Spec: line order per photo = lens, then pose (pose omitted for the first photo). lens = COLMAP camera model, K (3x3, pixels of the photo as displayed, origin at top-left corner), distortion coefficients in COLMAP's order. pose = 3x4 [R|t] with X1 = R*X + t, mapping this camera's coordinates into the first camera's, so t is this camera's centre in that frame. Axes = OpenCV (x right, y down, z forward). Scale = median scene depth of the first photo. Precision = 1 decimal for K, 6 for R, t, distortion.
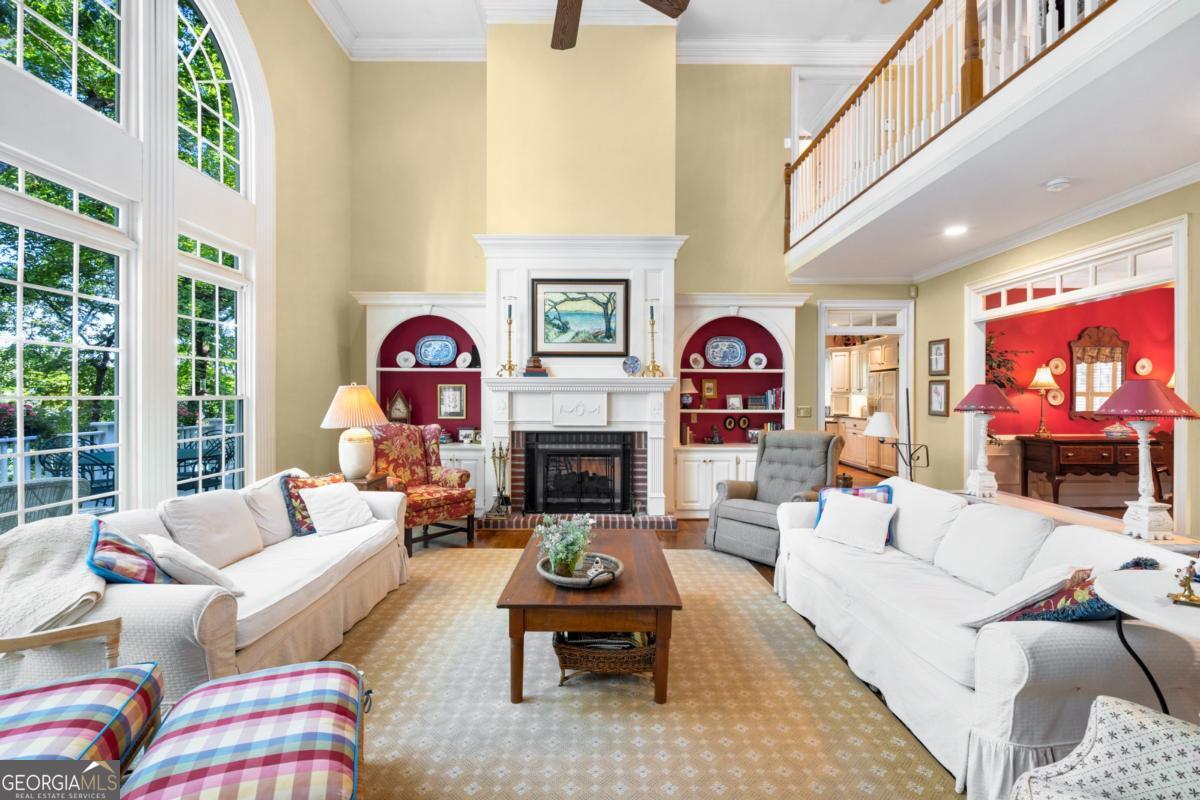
lens RADIAL K [[529.0, 0, 602.6], [0, 529.0, 397.9], [0, 0, 1]] dist [-0.002946, -0.000333]
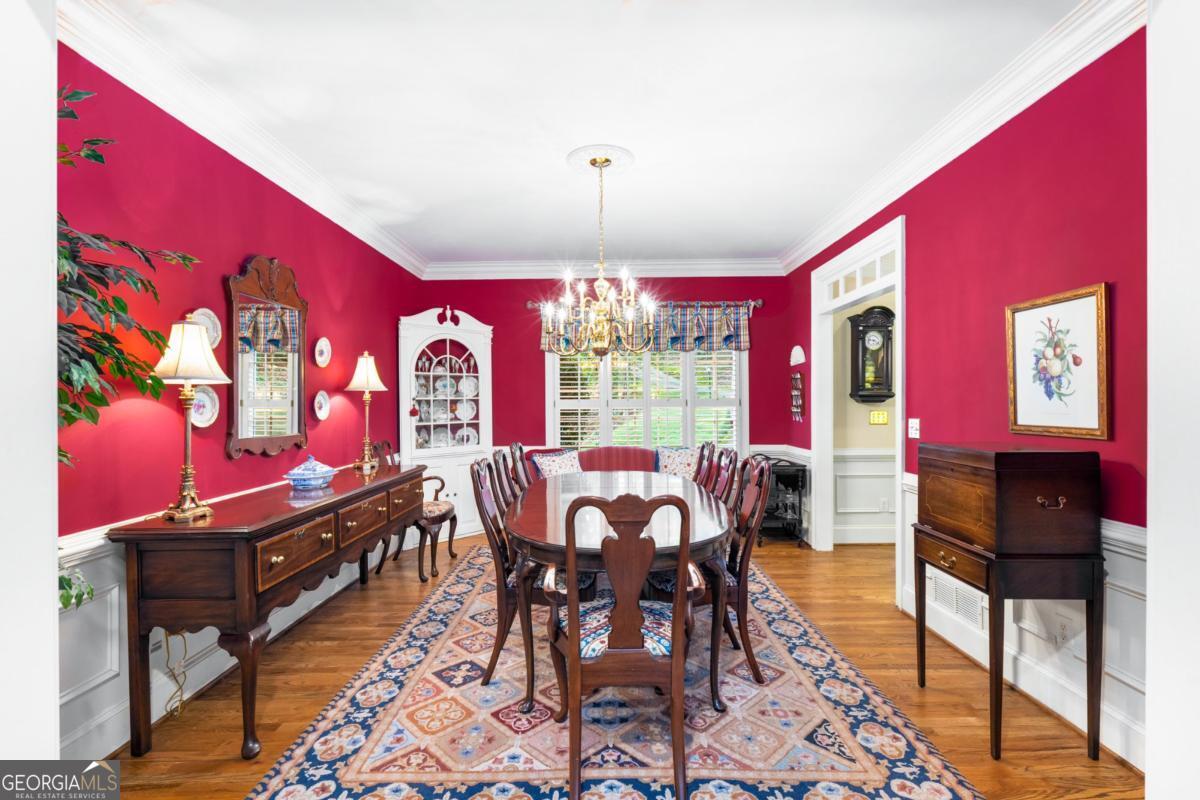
lens RADIAL K [[529.0, 0, 601.1], [0, 529.0, 404.4], [0, 0, 1]] dist [-0.002946, -0.000333]
pose [[0.017303, 0.000068, 0.999850, 0.471834], [0.007694, 0.999970, -0.000202, -0.001169], [-0.999821, 0.007696, 0.017302, 0.698273]]
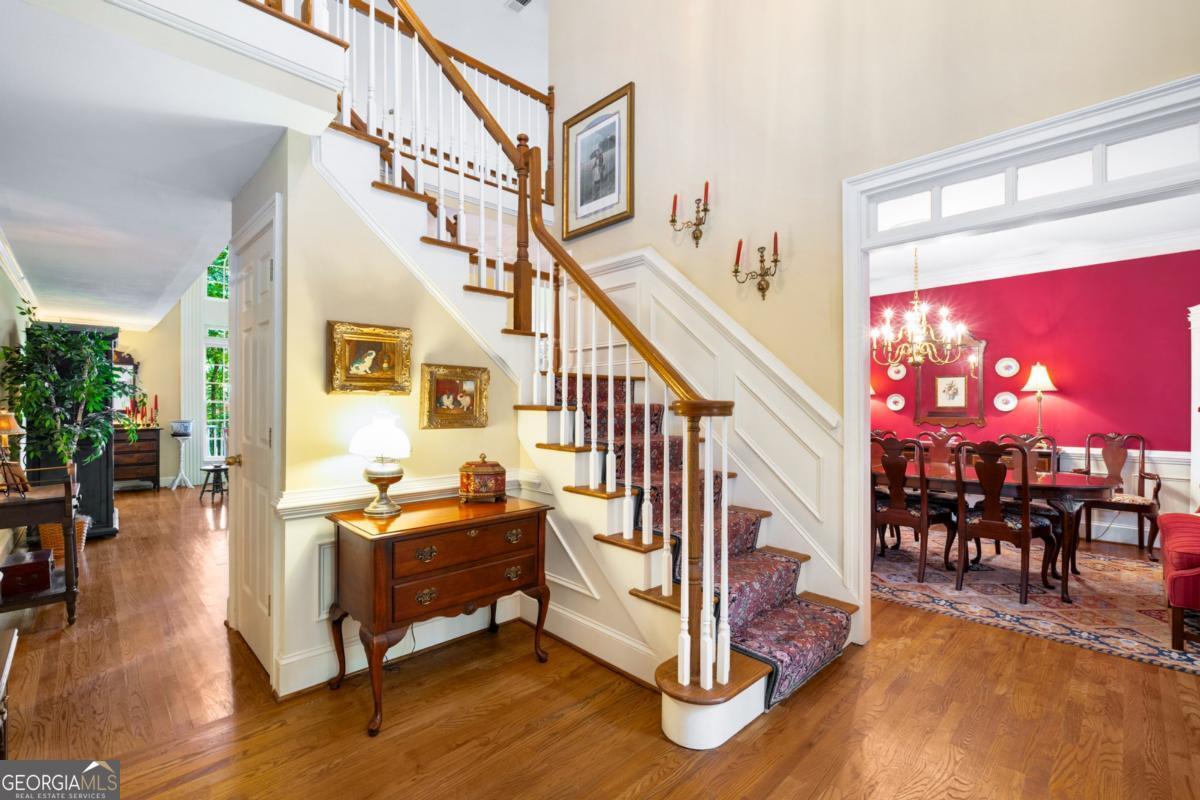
lens RADIAL K [[529.0, 0, 599.6], [0, 529.0, 399.4], [0, 0, 1]] dist [-0.002946, -0.000333]
pose [[-0.692813, -0.002594, 0.721113, 0.995152], [-0.000098, 0.999994, 0.003504, -0.012831], [-0.721117, 0.002357, -0.692809, 2.061381]]
